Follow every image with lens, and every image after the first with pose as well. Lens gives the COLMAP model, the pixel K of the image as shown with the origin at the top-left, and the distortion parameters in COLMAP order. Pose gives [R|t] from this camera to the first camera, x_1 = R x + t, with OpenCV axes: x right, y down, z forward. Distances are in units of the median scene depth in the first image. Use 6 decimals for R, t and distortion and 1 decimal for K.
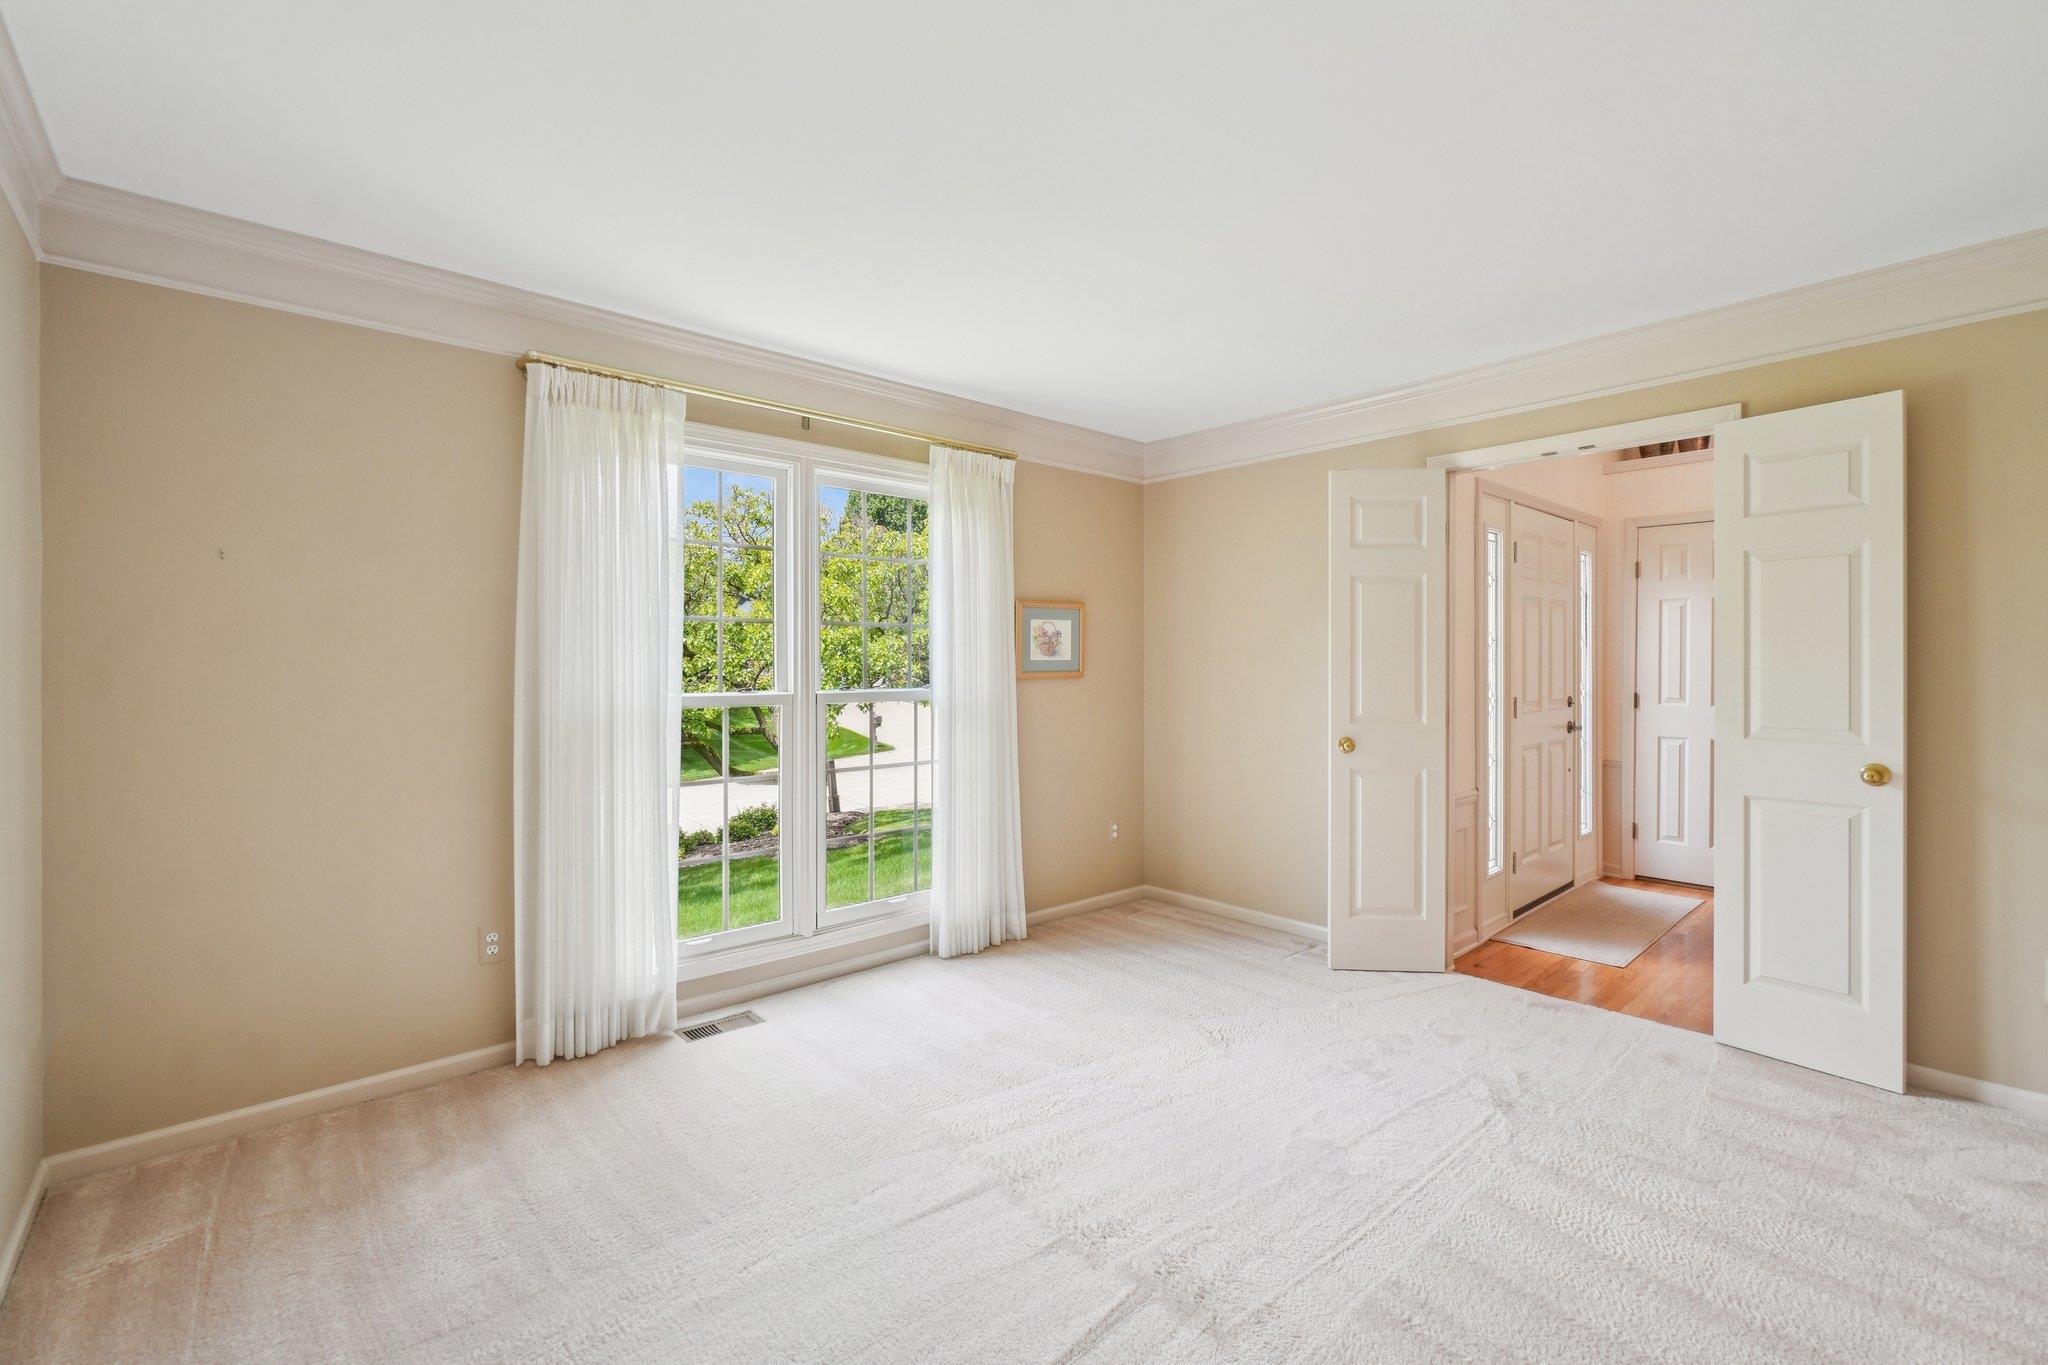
lens RADIAL K [[900.1, 0, 1030.6], [0, 900.1, 670.7], [0, 0, 1]] dist [-0.002117, 0.000415]
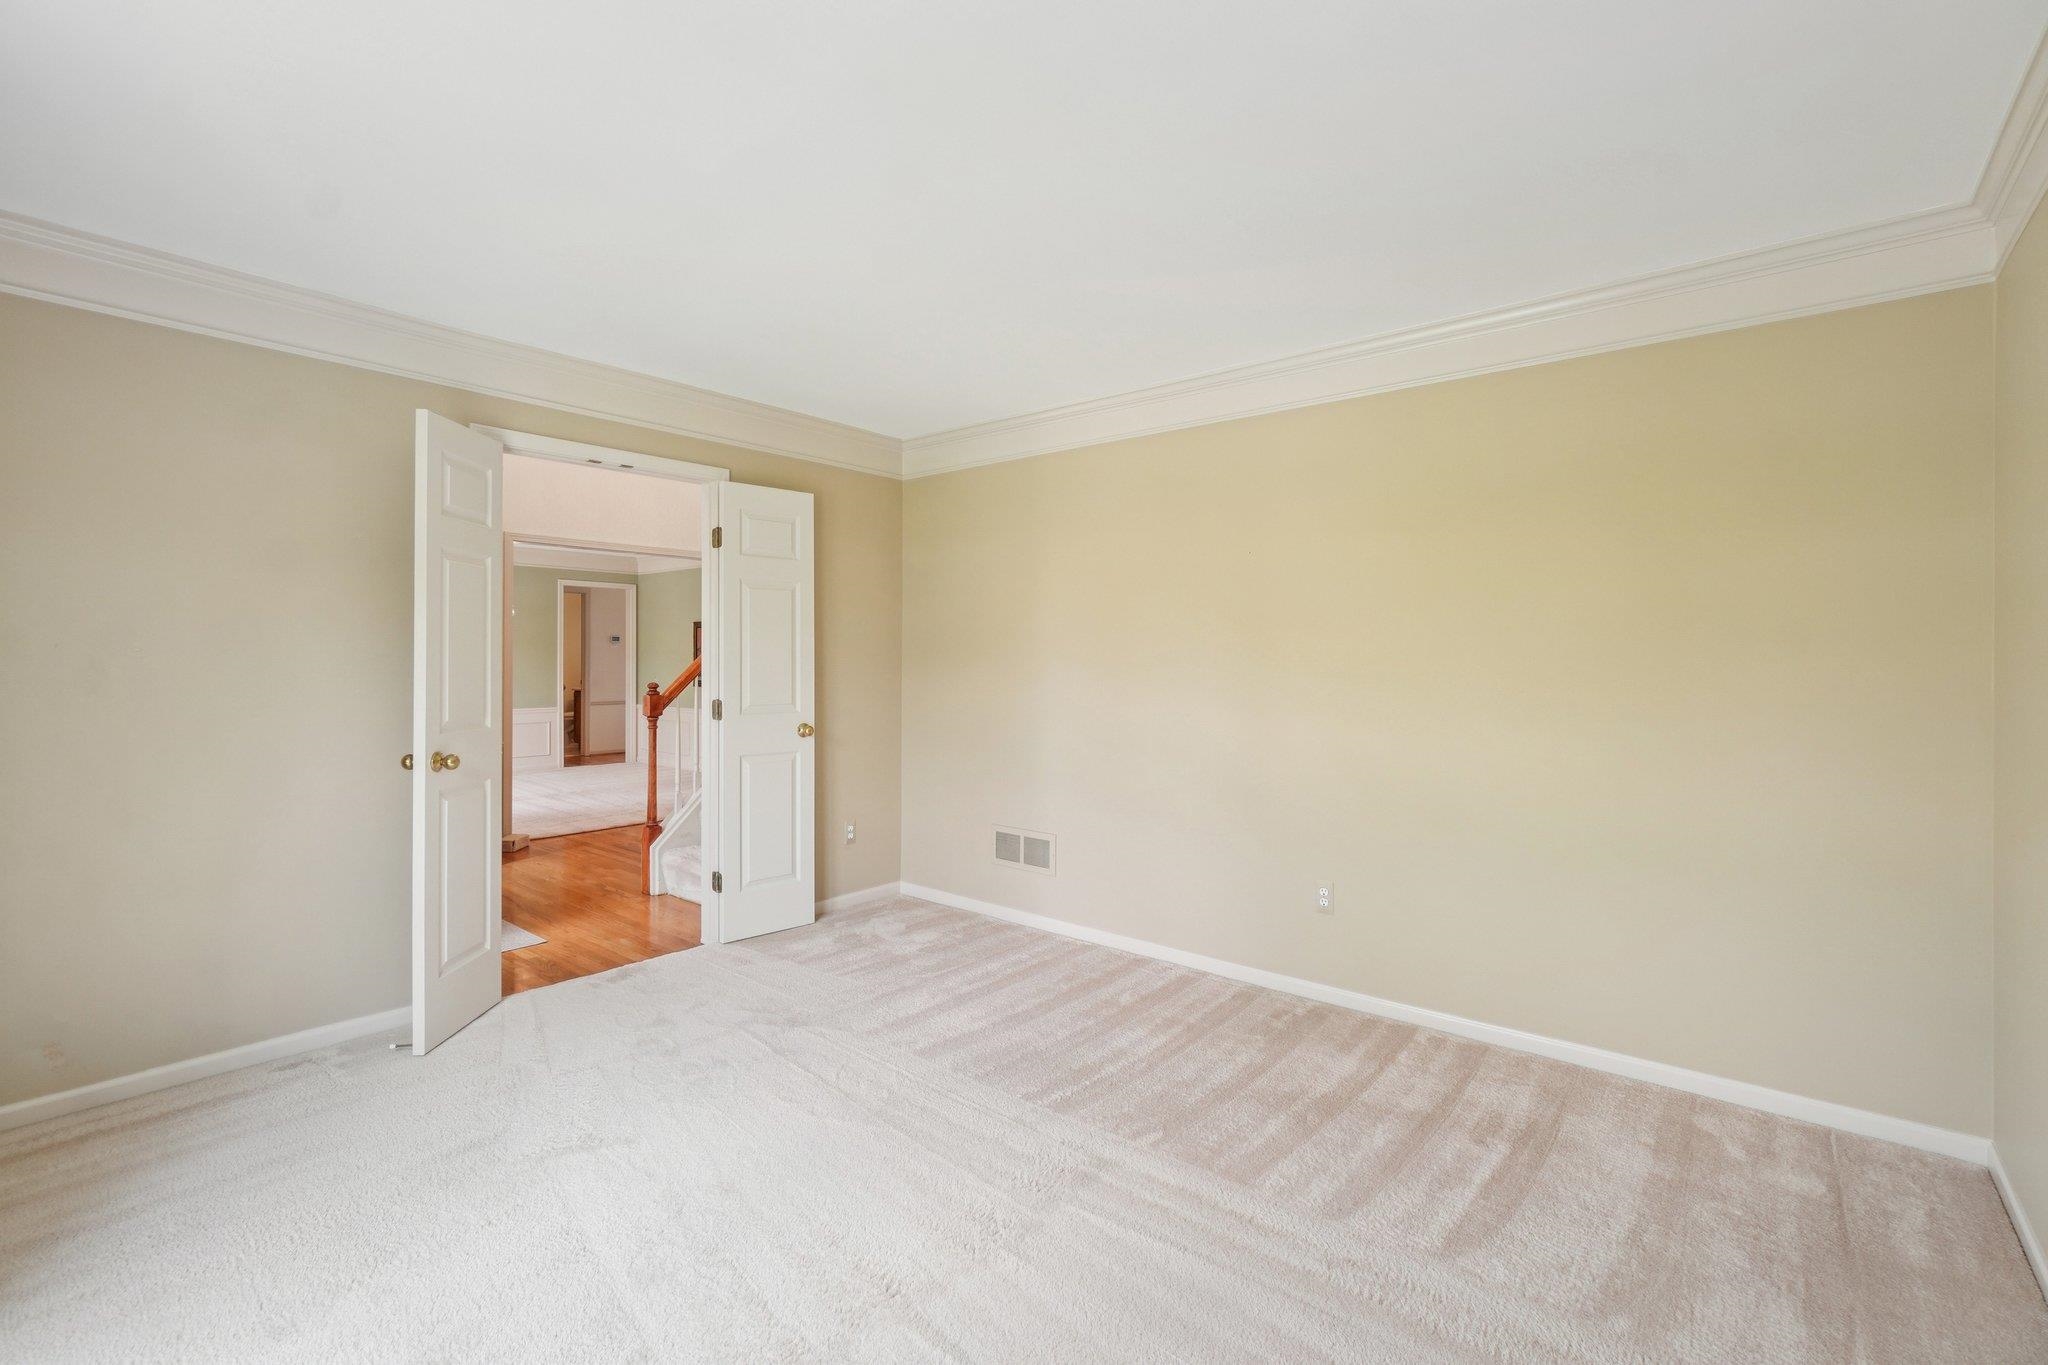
lens RADIAL K [[900.1, 0, 1030.6], [0, 900.1, 670.7], [0, 0, 1]] dist [-0.002117, 0.000415]
pose [[-0.154043, -0.004503, 0.988054, -0.710266], [0.003116, 0.999982, 0.005044, 0.003335], [-0.988059, 0.003856, -0.154026, 0.857427]]
